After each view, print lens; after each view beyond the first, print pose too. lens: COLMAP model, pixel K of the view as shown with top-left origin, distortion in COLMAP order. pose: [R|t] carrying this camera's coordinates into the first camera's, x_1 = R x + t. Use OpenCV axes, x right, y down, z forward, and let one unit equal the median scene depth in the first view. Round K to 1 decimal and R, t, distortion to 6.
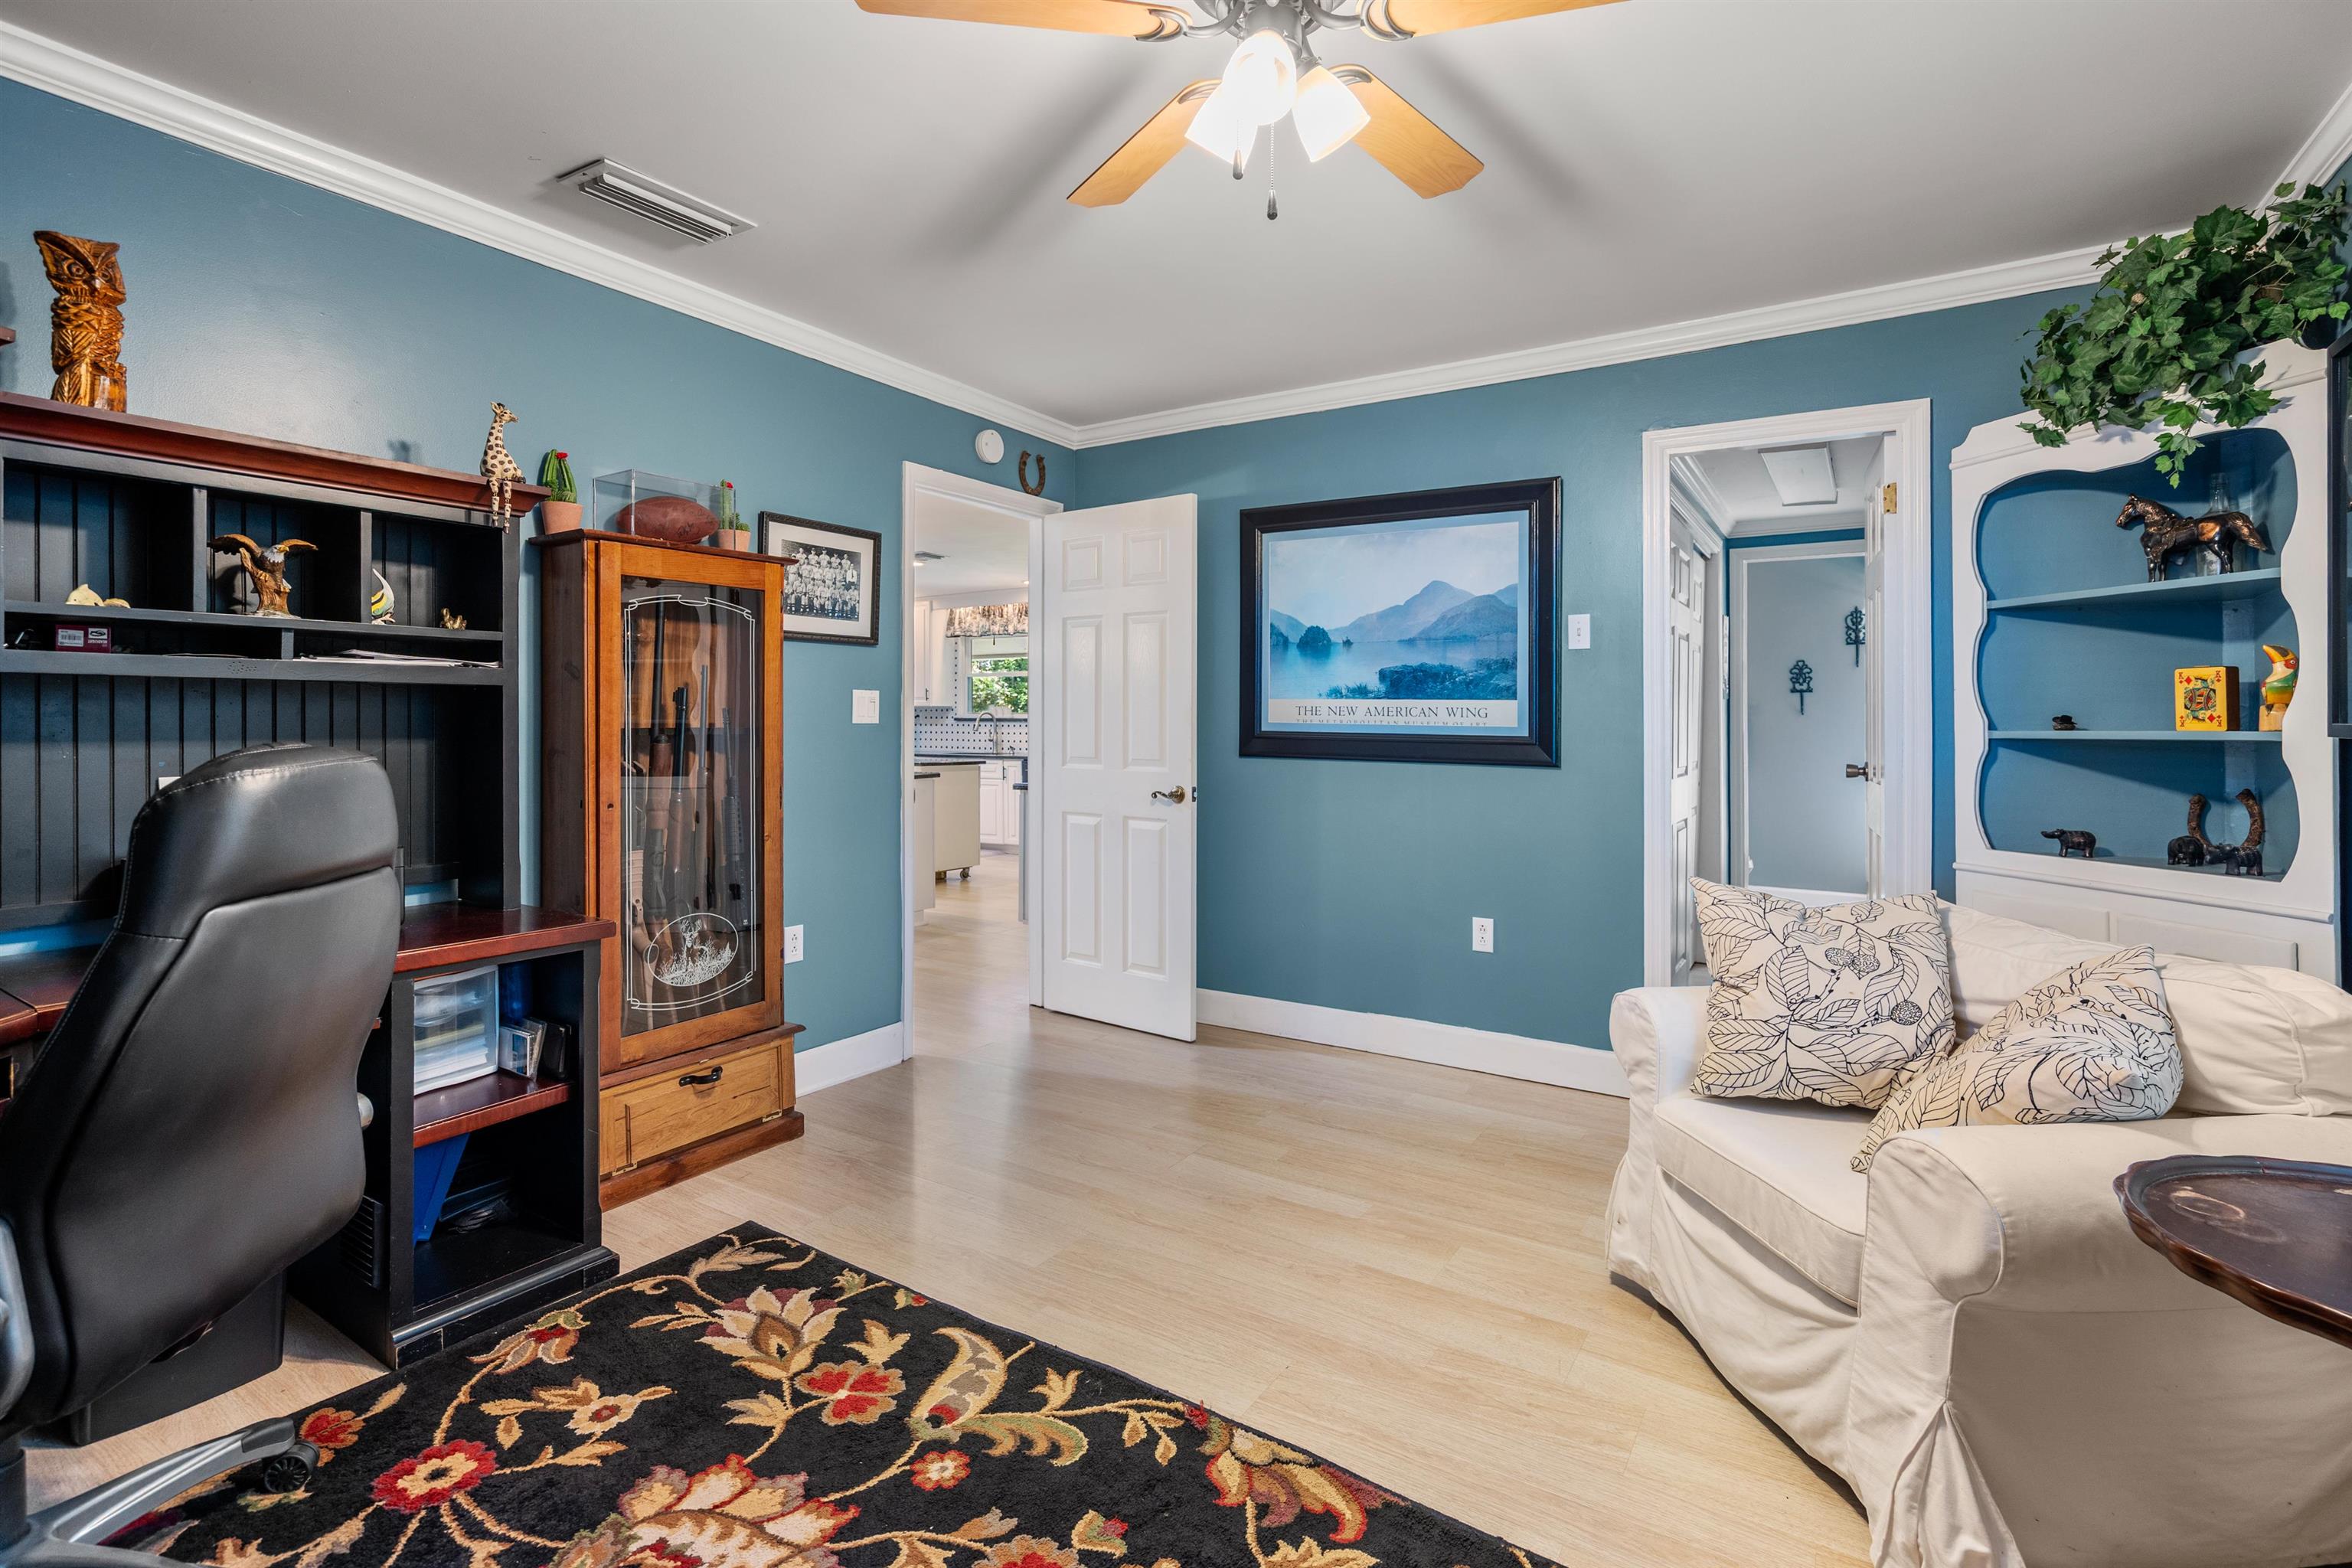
lens RADIAL K [[1087.4, 0, 1188.6], [0, 1087.4, 767.1], [0, 0, 1]] dist [-0.002817, 0.000409]
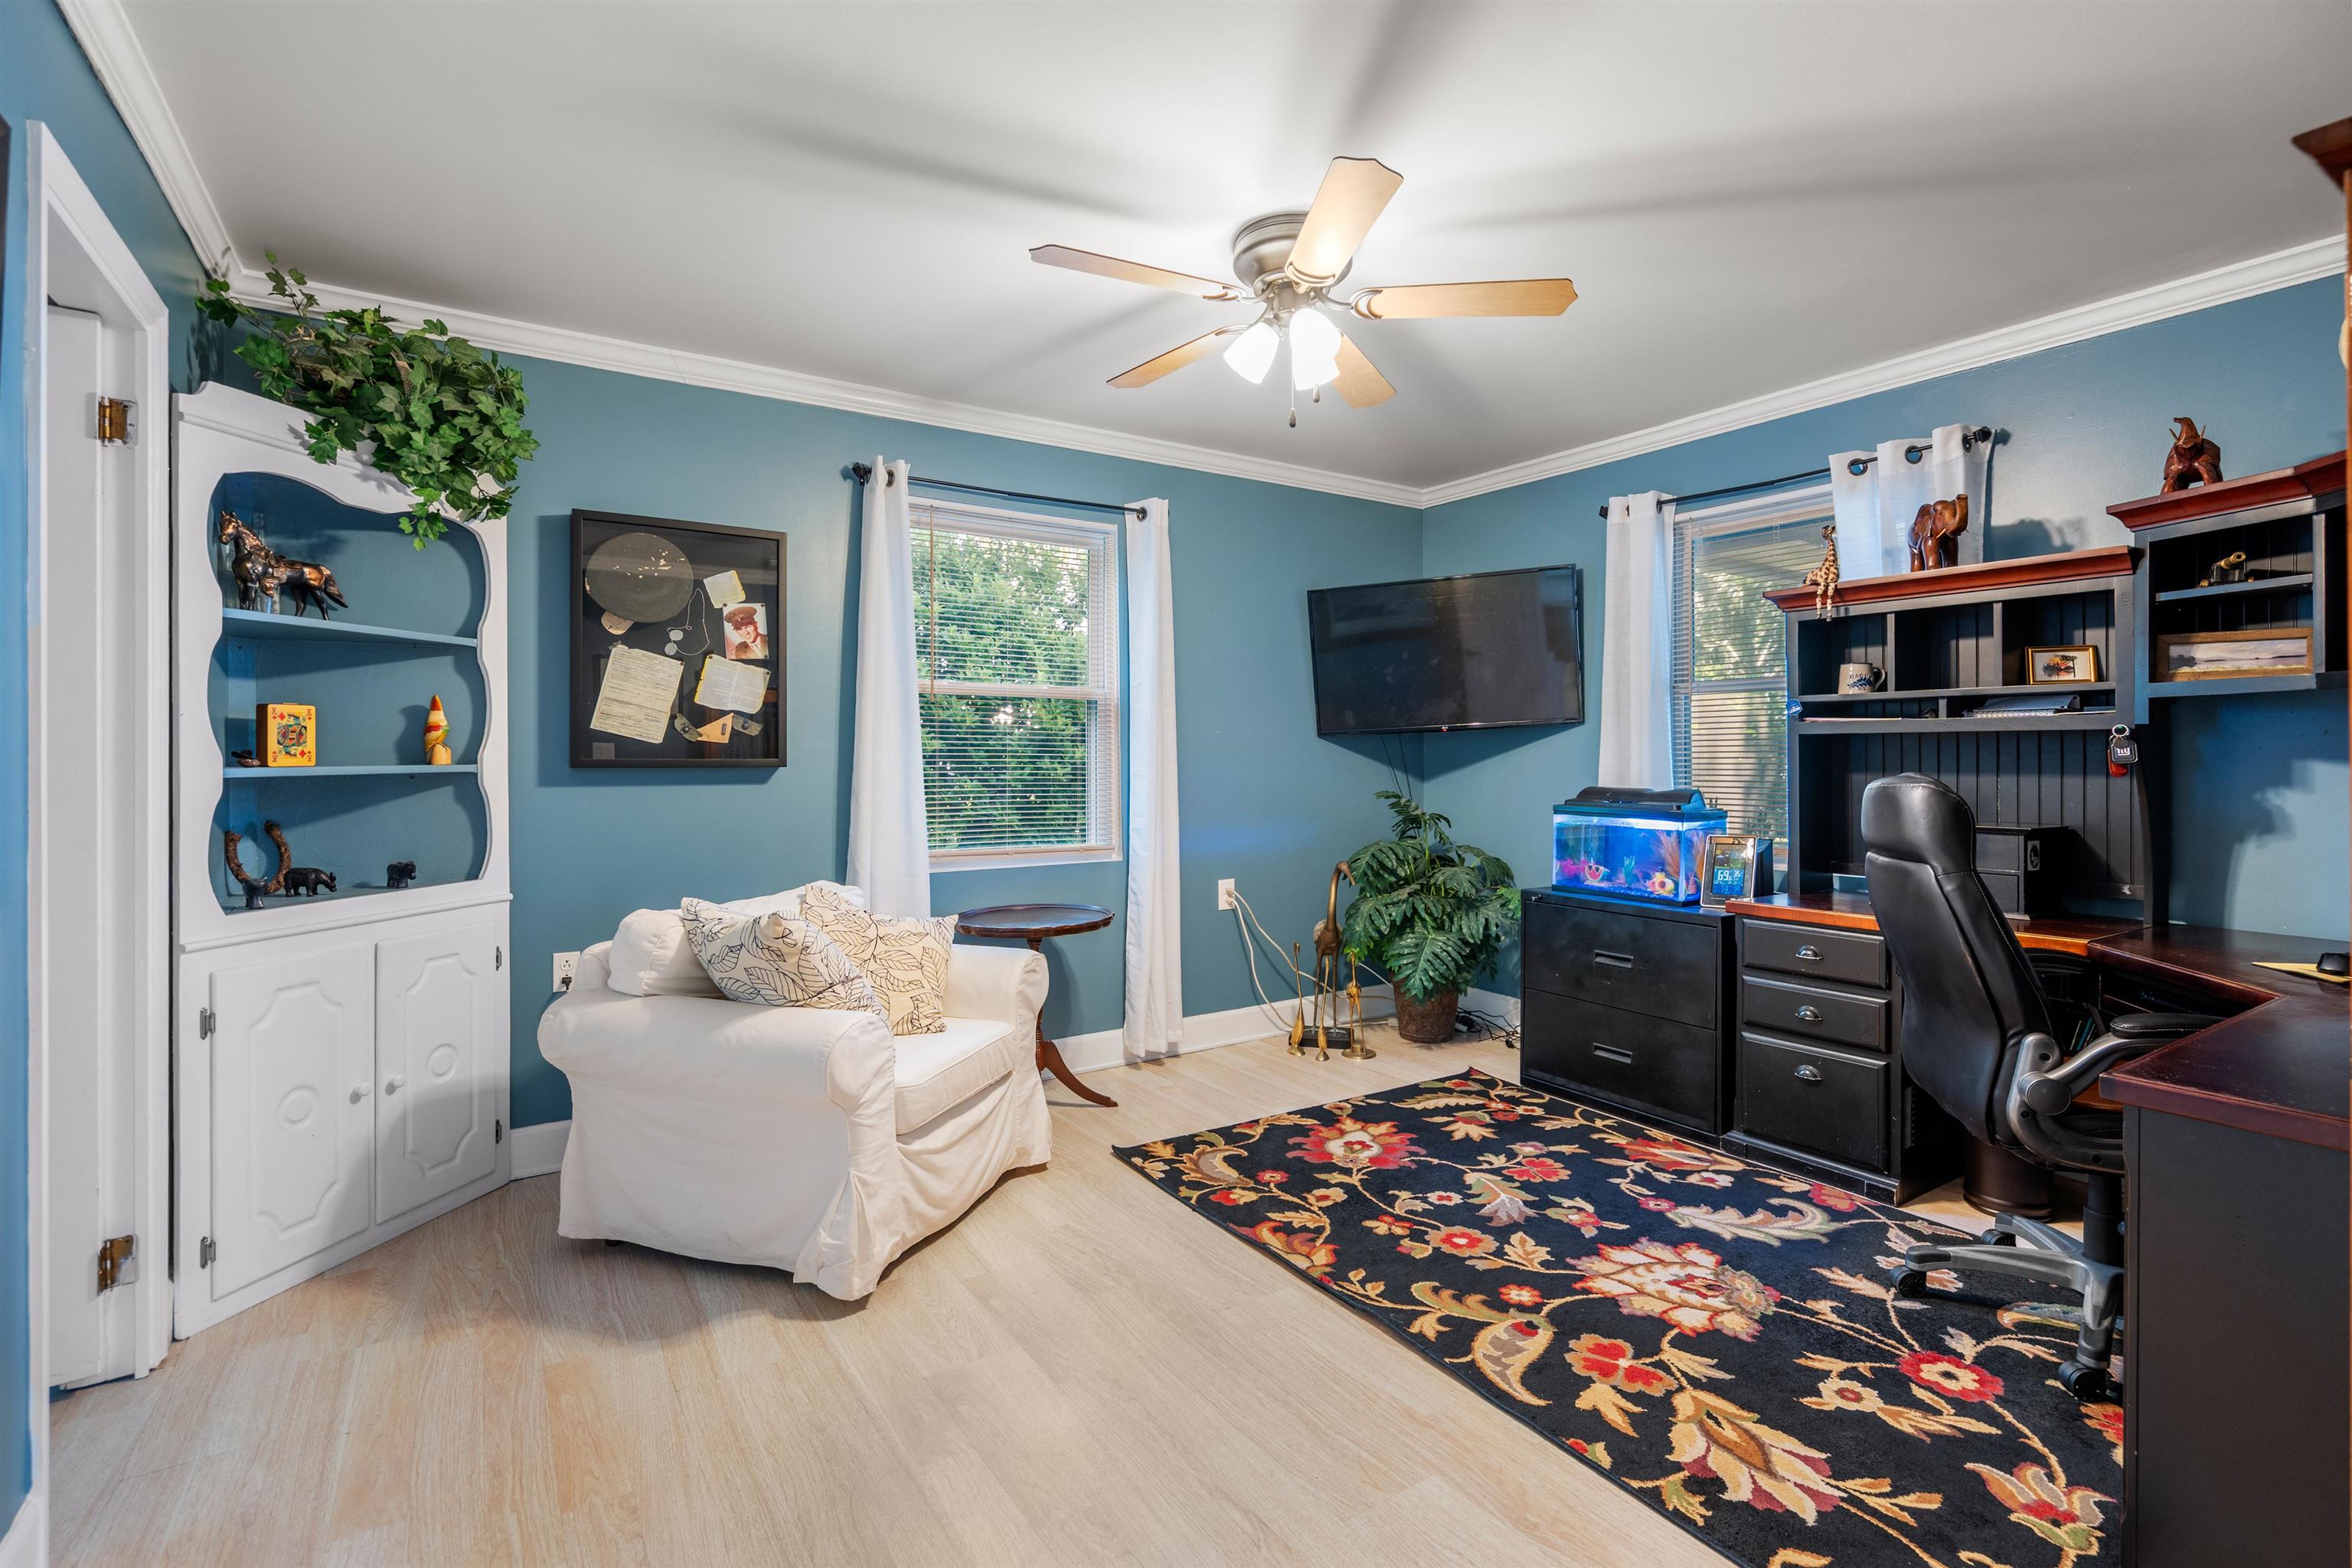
lens RADIAL K [[1076.9, 0, 1172.4], [0, 1076.9, 743.8], [0, 0, 1]] dist [-0.003792, 0.000750]
pose [[-0.905792, 0.004525, 0.423699, -0.372569], [0.015259, 0.999643, 0.021946, -0.088822], [-0.423448, 0.026344, -0.905537, 2.190945]]
